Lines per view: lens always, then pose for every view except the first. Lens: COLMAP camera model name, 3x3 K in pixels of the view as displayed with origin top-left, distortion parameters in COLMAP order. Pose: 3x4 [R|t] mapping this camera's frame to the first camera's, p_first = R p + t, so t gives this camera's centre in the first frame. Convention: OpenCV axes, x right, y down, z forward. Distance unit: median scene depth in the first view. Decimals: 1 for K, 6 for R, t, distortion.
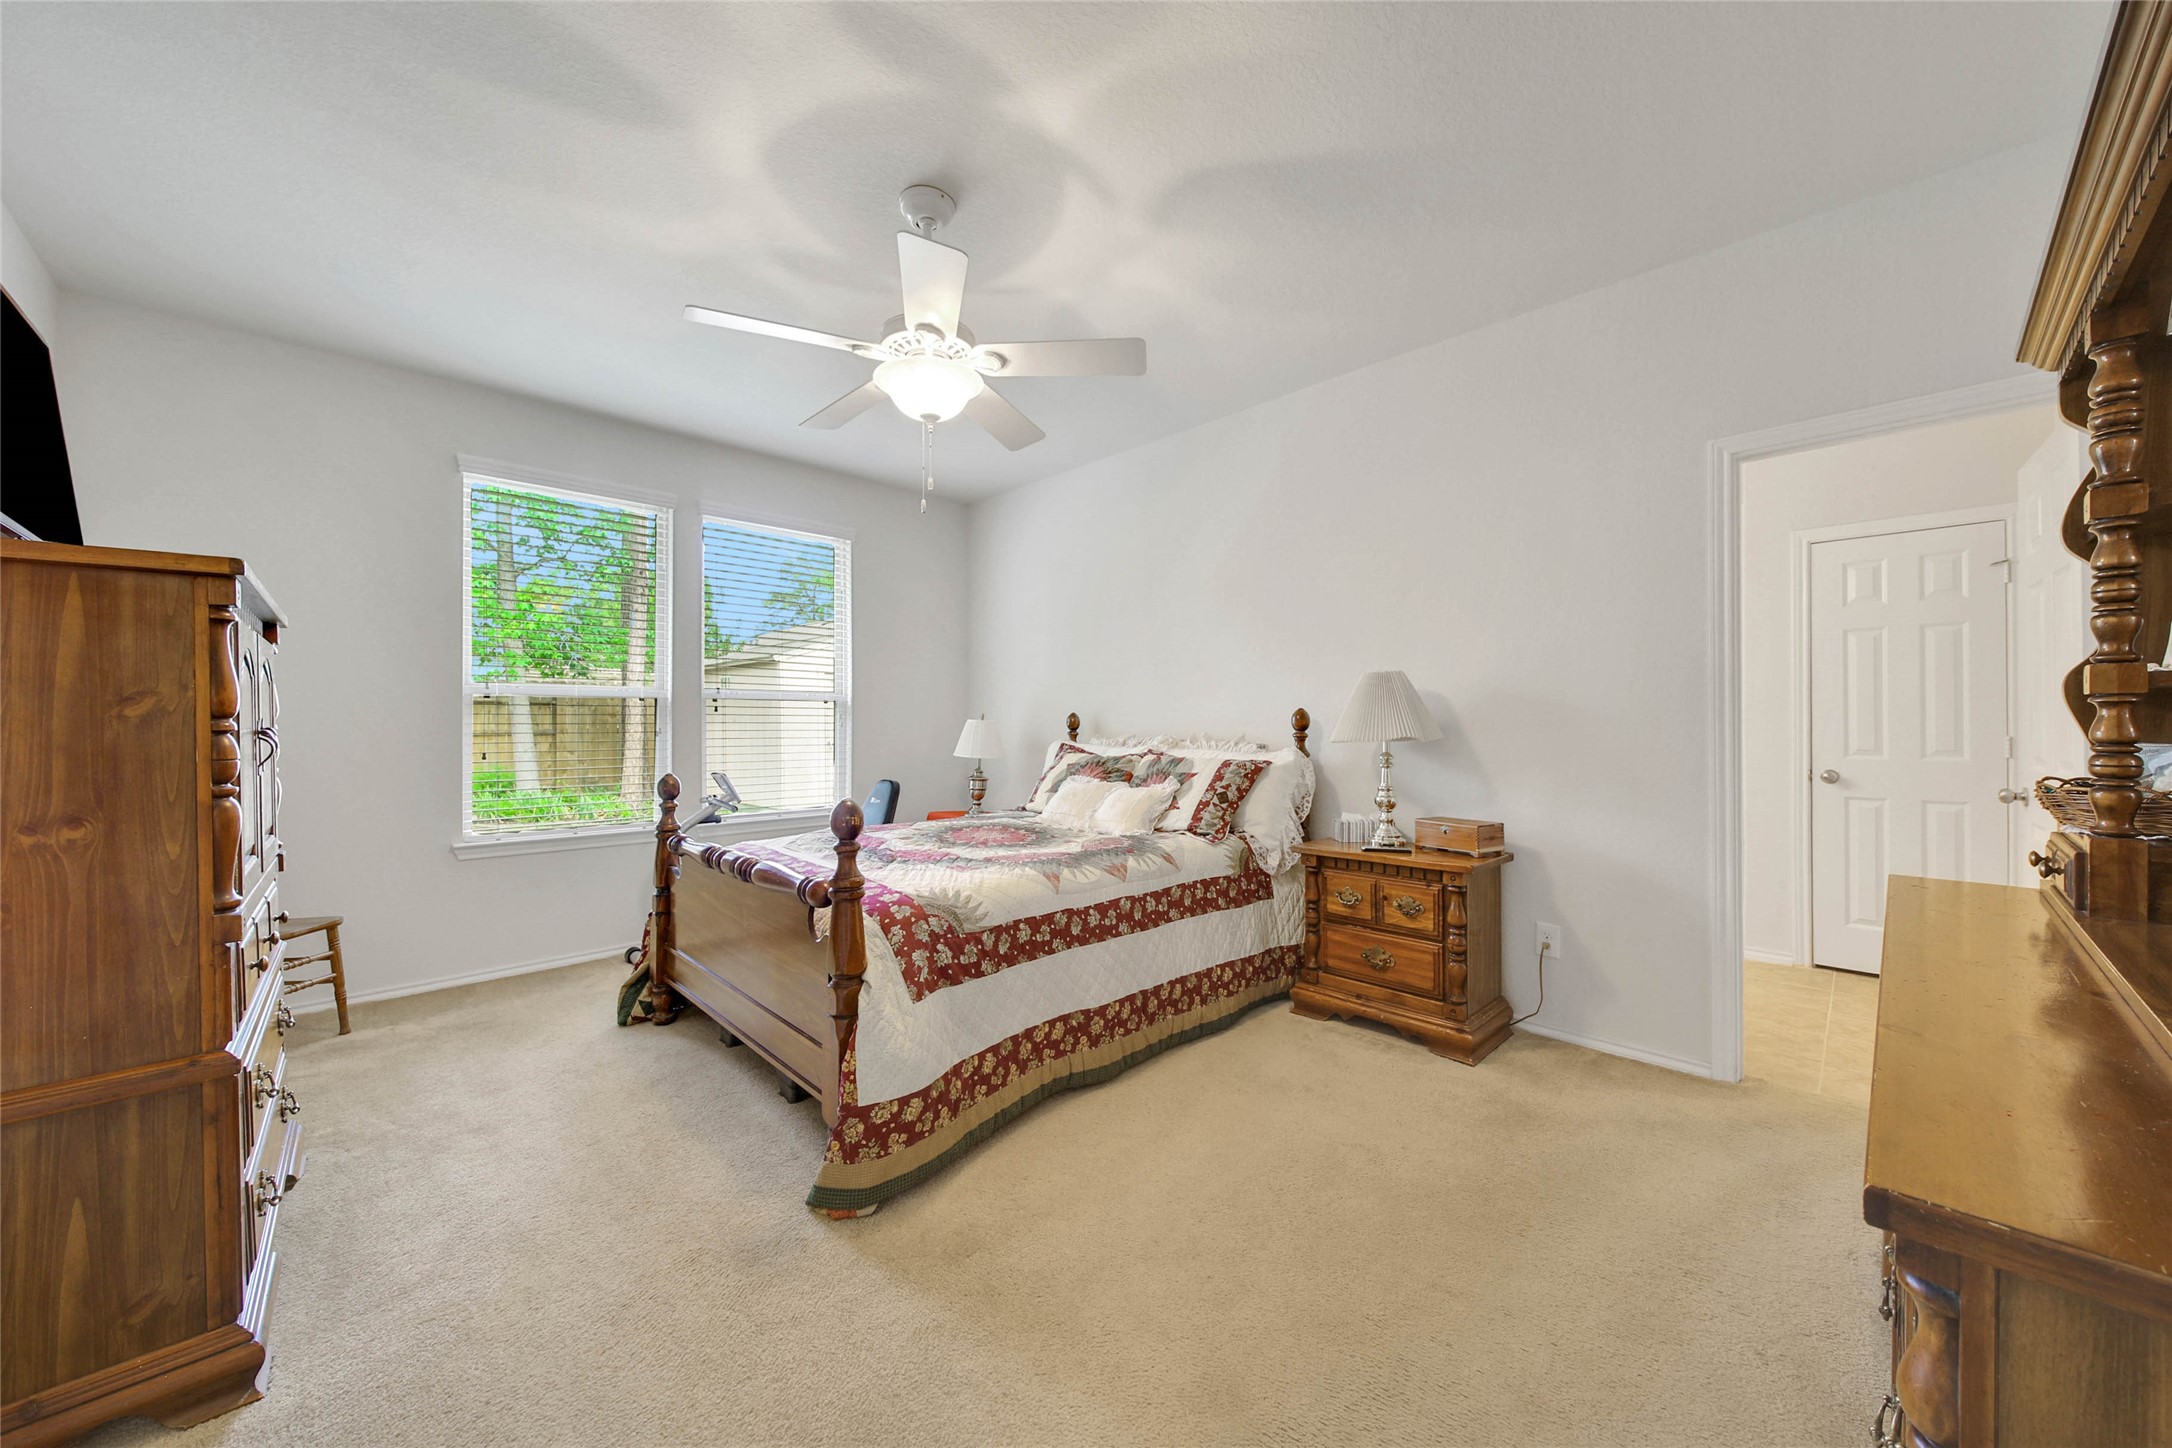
lens RADIAL K [[777.3, 0, 1087.7], [0, 777.3, 735.5], [0, 0, 1]] dist [-0.001478, -0.000409]
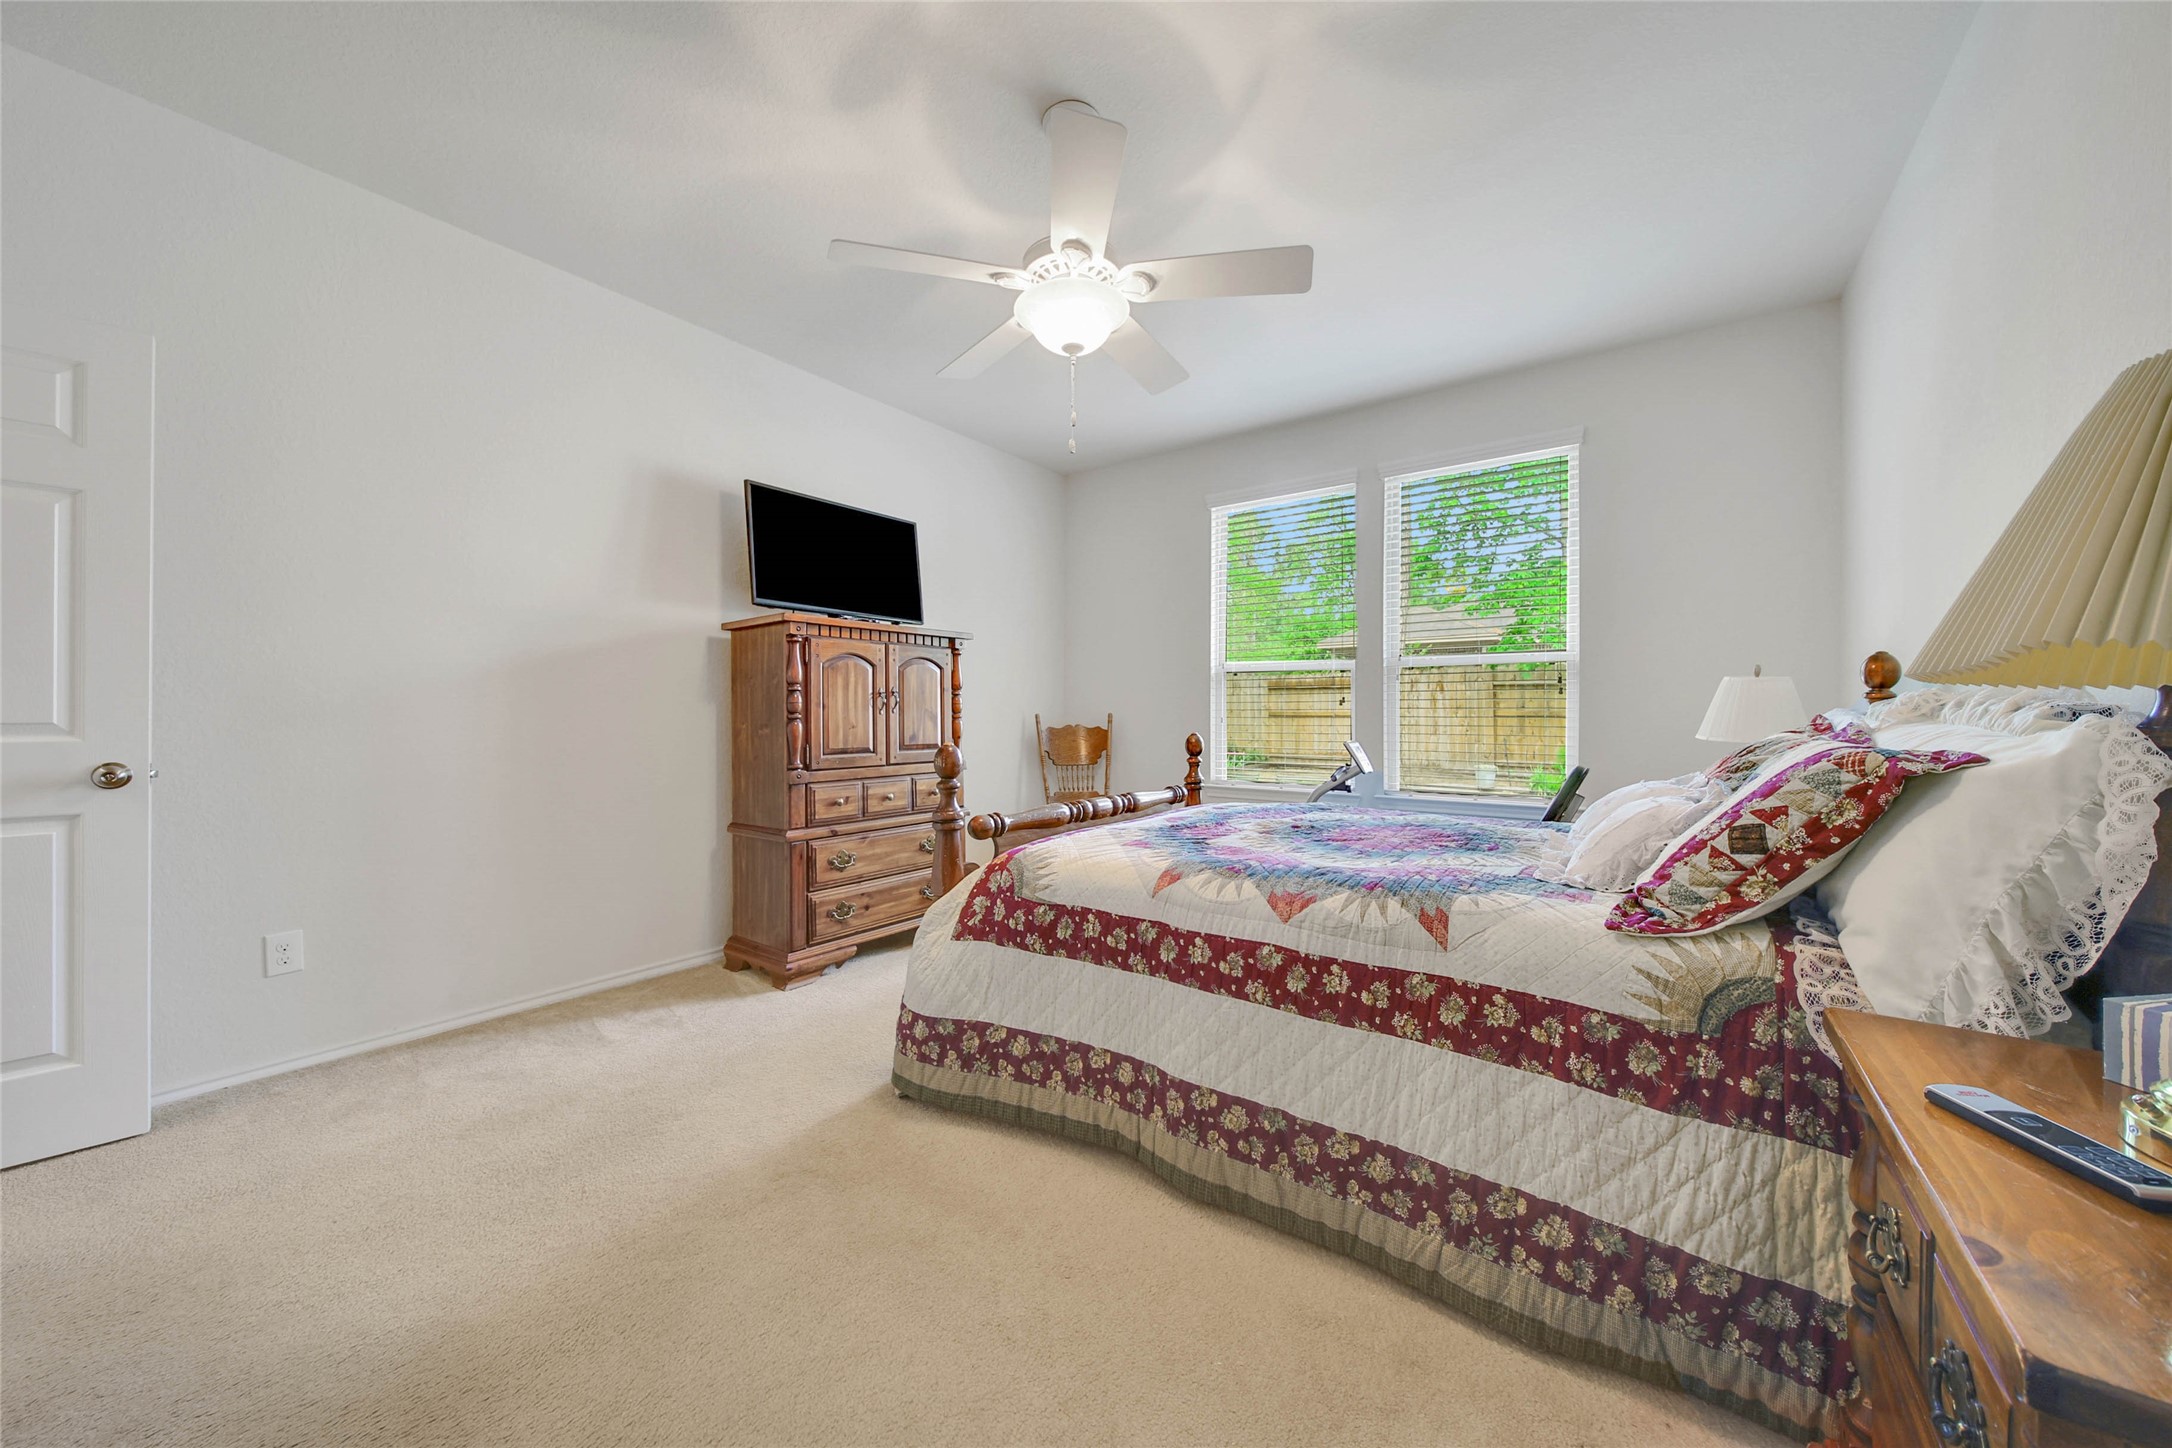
lens RADIAL K [[768.1, 0, 1087.7], [0, 768.1, 715.8], [0, 0, 1]] dist [-0.000226, -0.000855]
pose [[0.165382, 0.010714, -0.986171, 0.603375], [-0.010923, 0.999900, 0.009032, 0.021750], [0.986169, 0.009278, 0.165482, 0.732082]]
